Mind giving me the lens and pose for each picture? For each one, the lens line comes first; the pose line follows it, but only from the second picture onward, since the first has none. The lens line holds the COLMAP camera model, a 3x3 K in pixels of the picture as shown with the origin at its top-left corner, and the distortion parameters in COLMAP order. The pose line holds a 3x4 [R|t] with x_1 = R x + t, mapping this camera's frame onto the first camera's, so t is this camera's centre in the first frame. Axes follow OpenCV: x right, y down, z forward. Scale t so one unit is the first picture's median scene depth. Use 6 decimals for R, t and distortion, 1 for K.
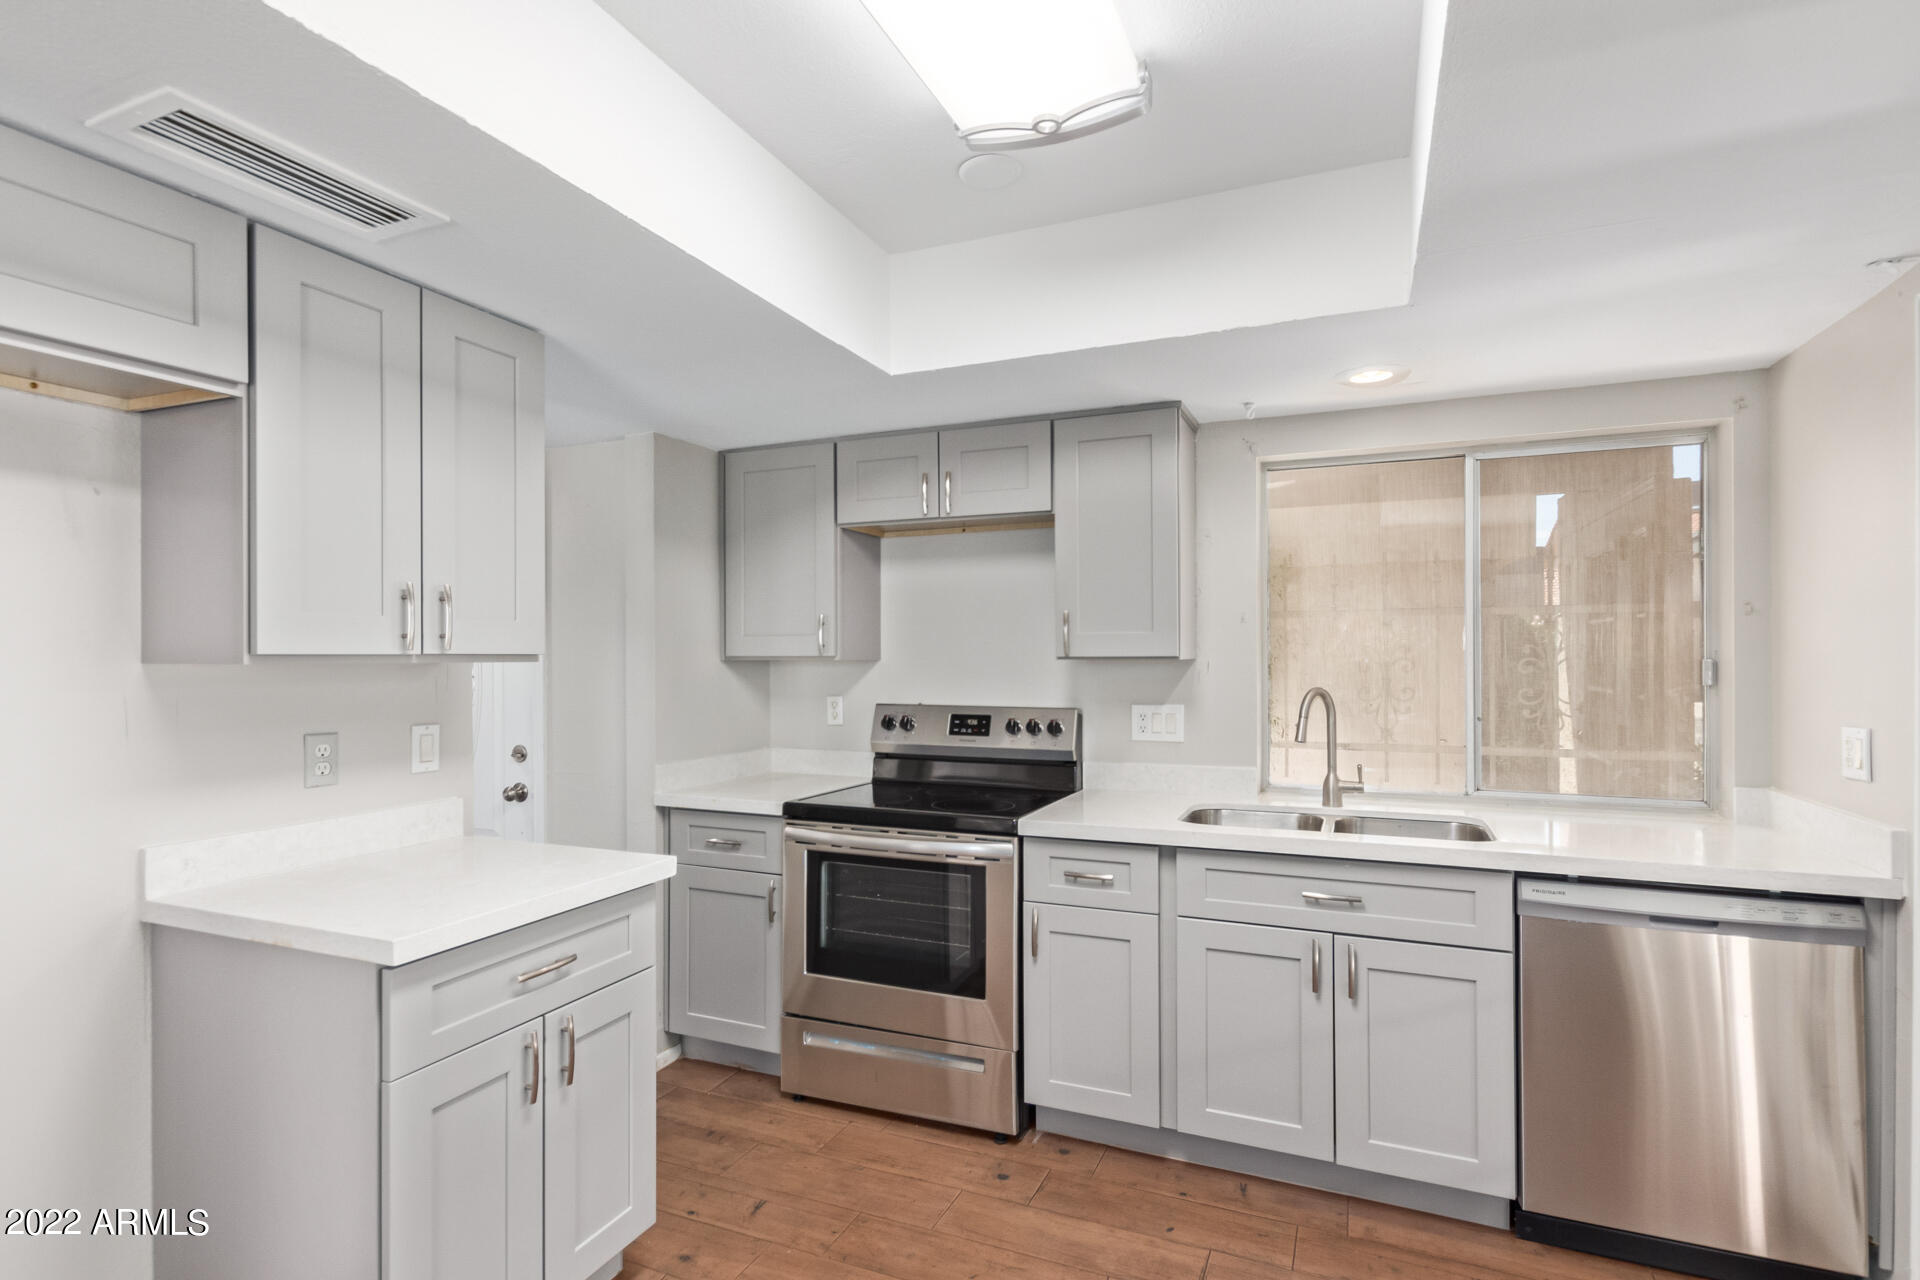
lens RADIAL K [[934.1, 0, 961.5], [0, 934.1, 649.3], [0, 0, 1]] dist [0.000277, -0.000499]
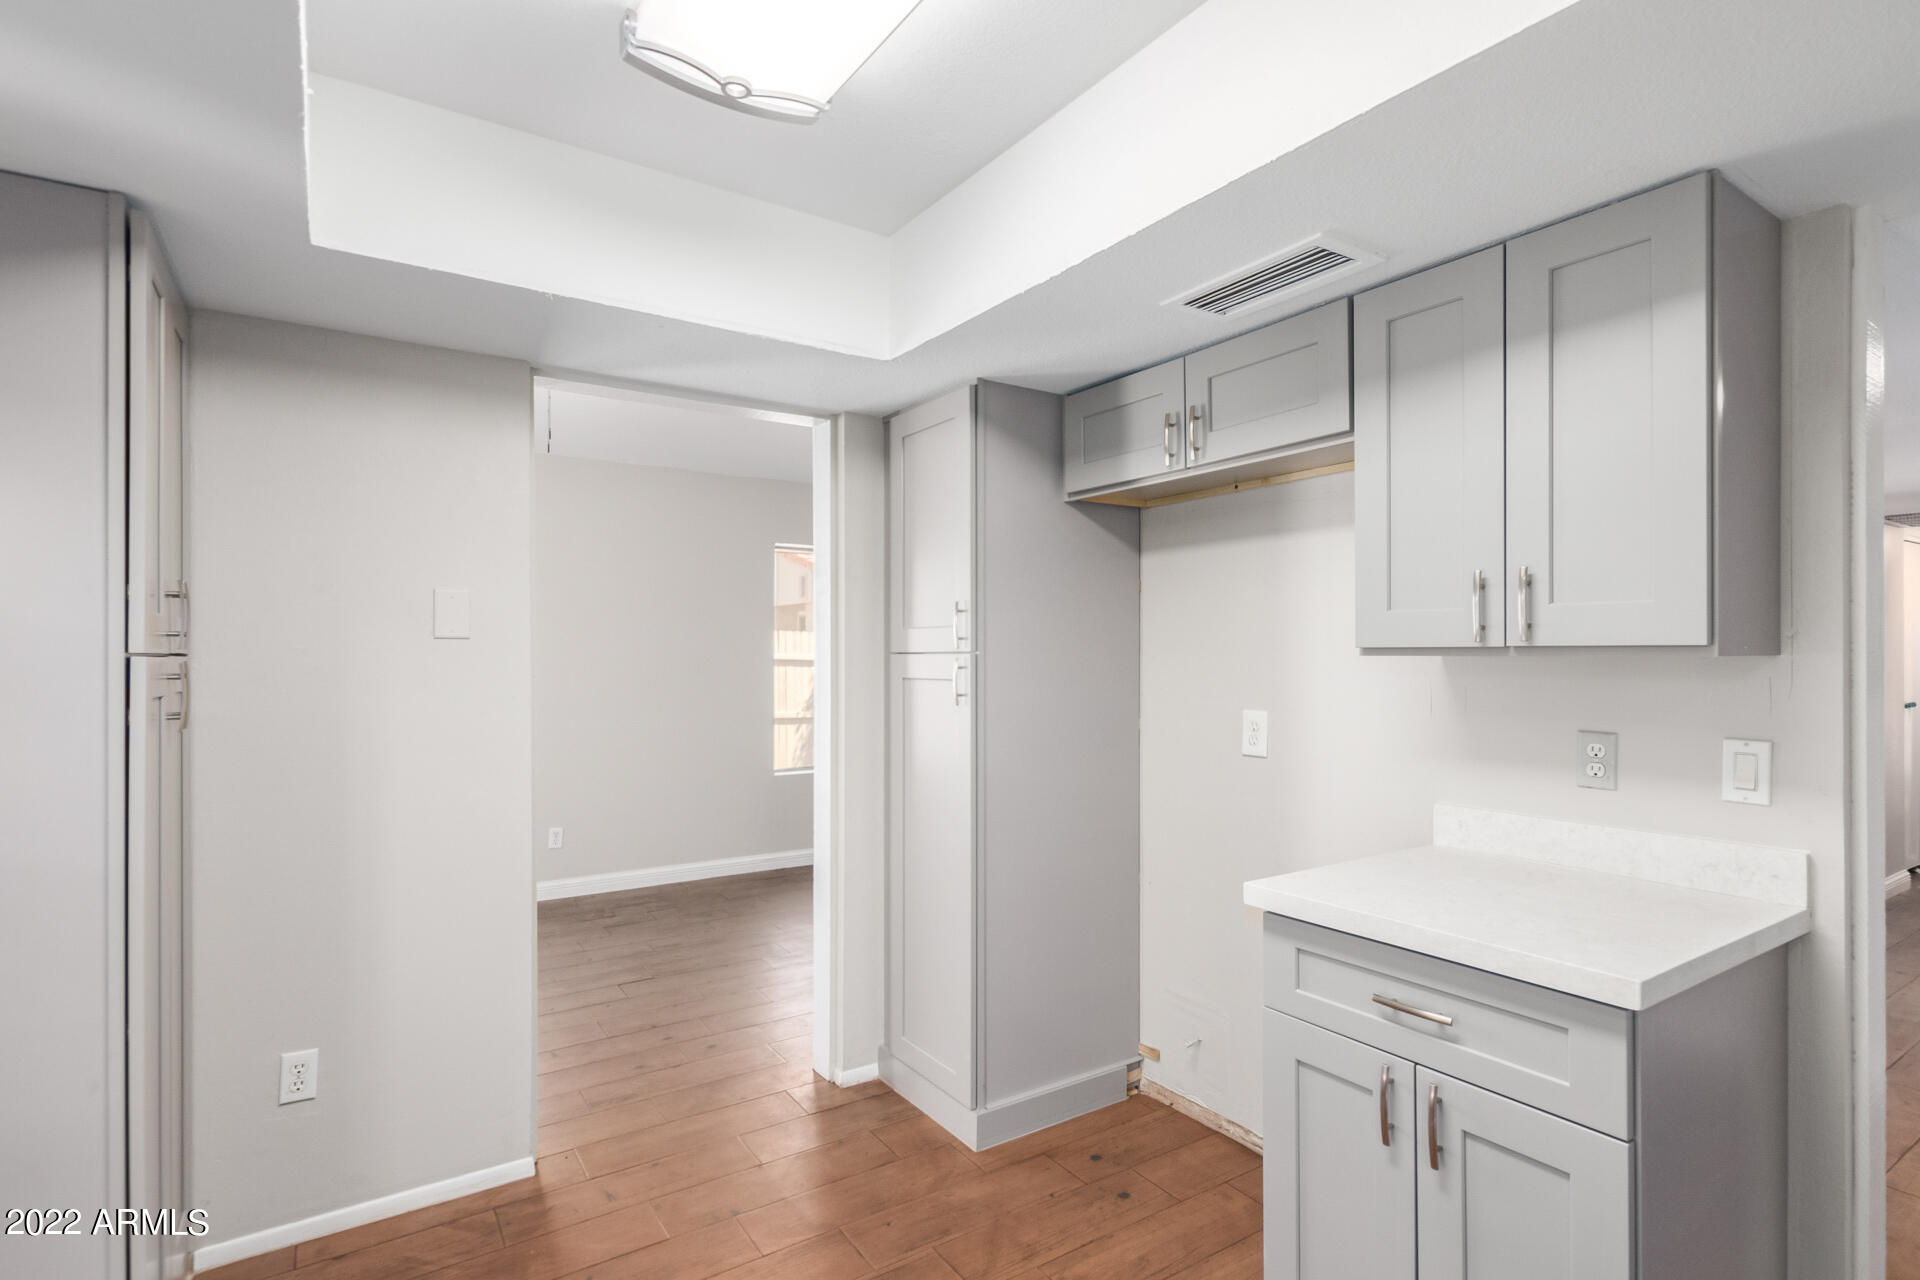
lens RADIAL K [[934.1, 0, 961.5], [0, 934.1, 649.3], [0, 0, 1]] dist [0.000277, -0.000499]
pose [[-0.538951, -0.001397, -0.842336, 0.466979], [0.005142, 0.999975, -0.004948, 0.009575], [0.842321, -0.006998, -0.538930, 1.022475]]
